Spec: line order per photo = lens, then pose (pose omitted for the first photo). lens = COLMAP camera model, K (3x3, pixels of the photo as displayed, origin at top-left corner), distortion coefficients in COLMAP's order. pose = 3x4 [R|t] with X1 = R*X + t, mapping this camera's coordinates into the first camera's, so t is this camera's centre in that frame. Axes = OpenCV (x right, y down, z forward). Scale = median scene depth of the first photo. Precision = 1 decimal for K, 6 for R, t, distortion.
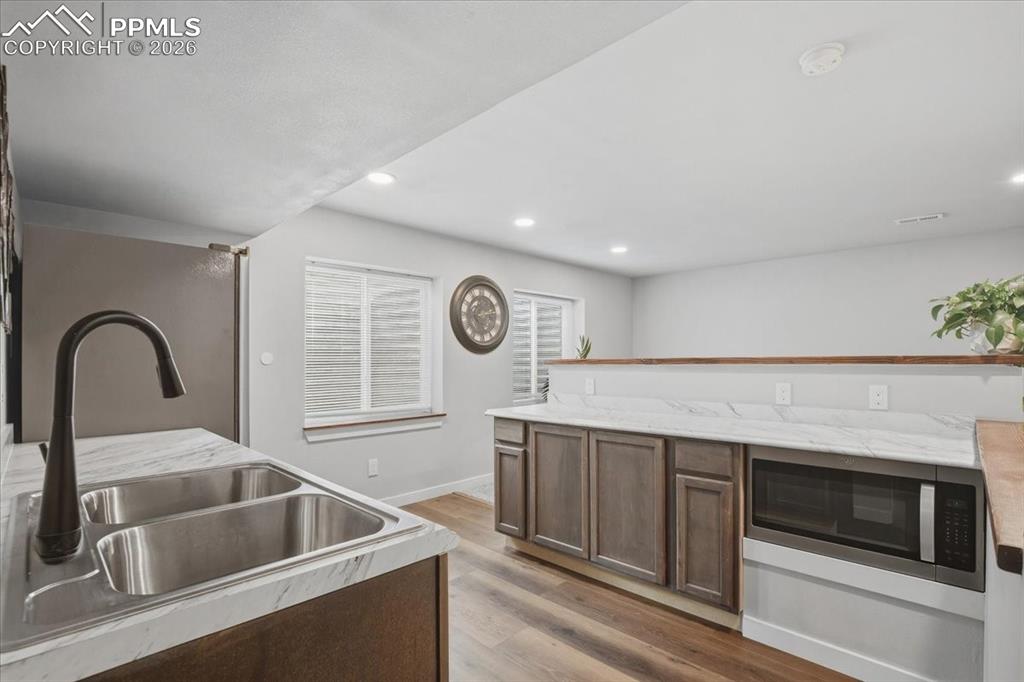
lens RADIAL K [[479.9, 0, 517.5], [0, 479.9, 355.6], [0, 0, 1]] dist [-0.027744, -0.000117]
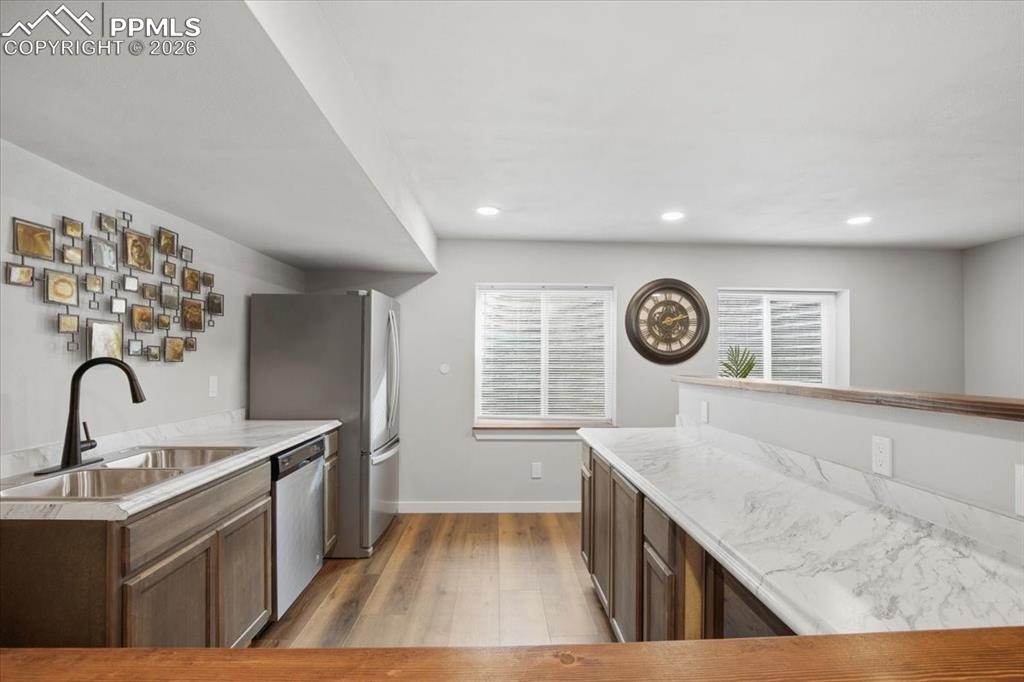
lens RADIAL K [[479.9, 0, 517.5], [0, 479.9, 355.6], [0, 0, 1]] dist [-0.027744, -0.000117]
pose [[0.724623, 0.002489, -0.689141, 0.347703], [-0.002597, 0.999996, 0.000882, -0.021633], [0.689140, 0.001150, 0.724627, 0.158916]]
